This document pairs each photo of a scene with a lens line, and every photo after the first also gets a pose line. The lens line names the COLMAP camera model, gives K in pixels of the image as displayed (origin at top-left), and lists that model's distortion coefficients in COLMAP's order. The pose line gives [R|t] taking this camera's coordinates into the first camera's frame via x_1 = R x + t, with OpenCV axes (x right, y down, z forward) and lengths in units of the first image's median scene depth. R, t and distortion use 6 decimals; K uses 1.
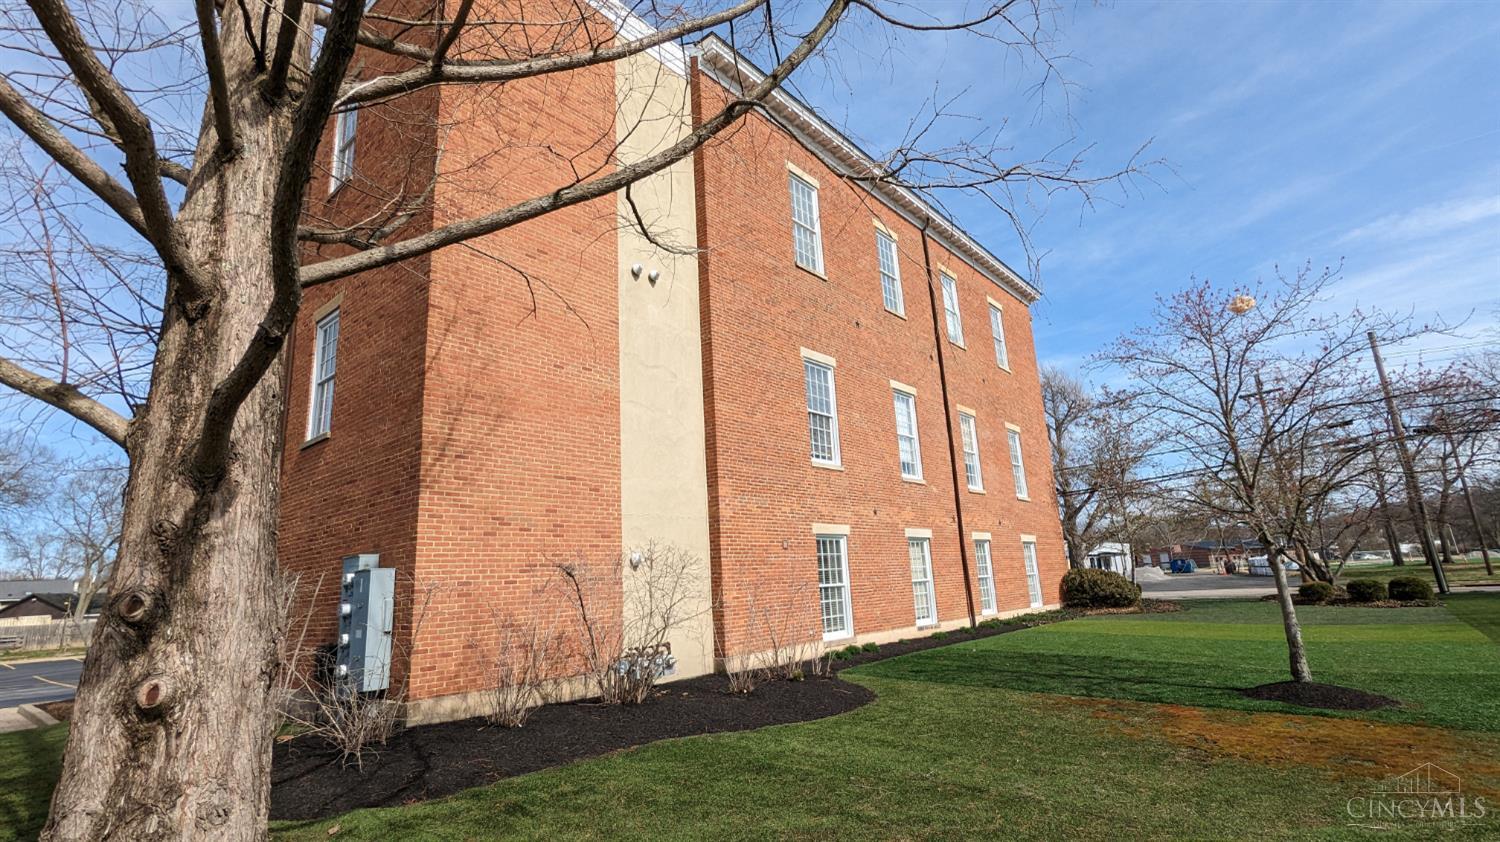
lens RADIAL K [[712.3, 0, 750.0], [0, 712.3, 421.0], [0, 0, 1]] dist [0.004008, 0.001560]
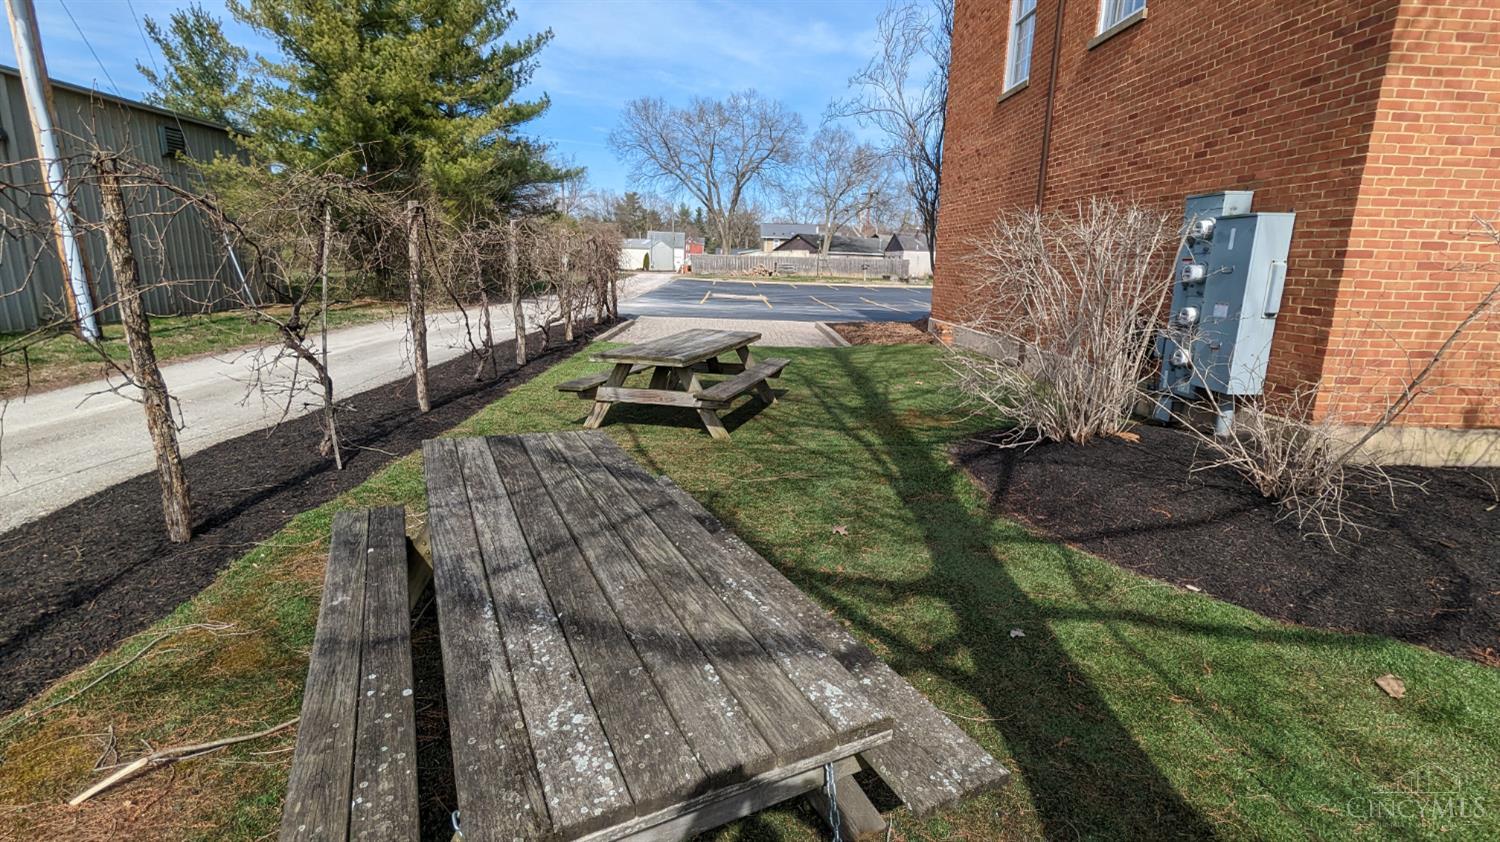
lens RADIAL K [[712.3, 0, 750.0], [0, 712.3, 421.0], [0, 0, 1]] dist [0.004008, 0.001560]
pose [[0.674304, 0.234627, -0.700188, -0.335036], [0.105720, 0.907742, 0.405989, 0.067603], [0.730847, -0.347784, 0.587290, 0.228132]]
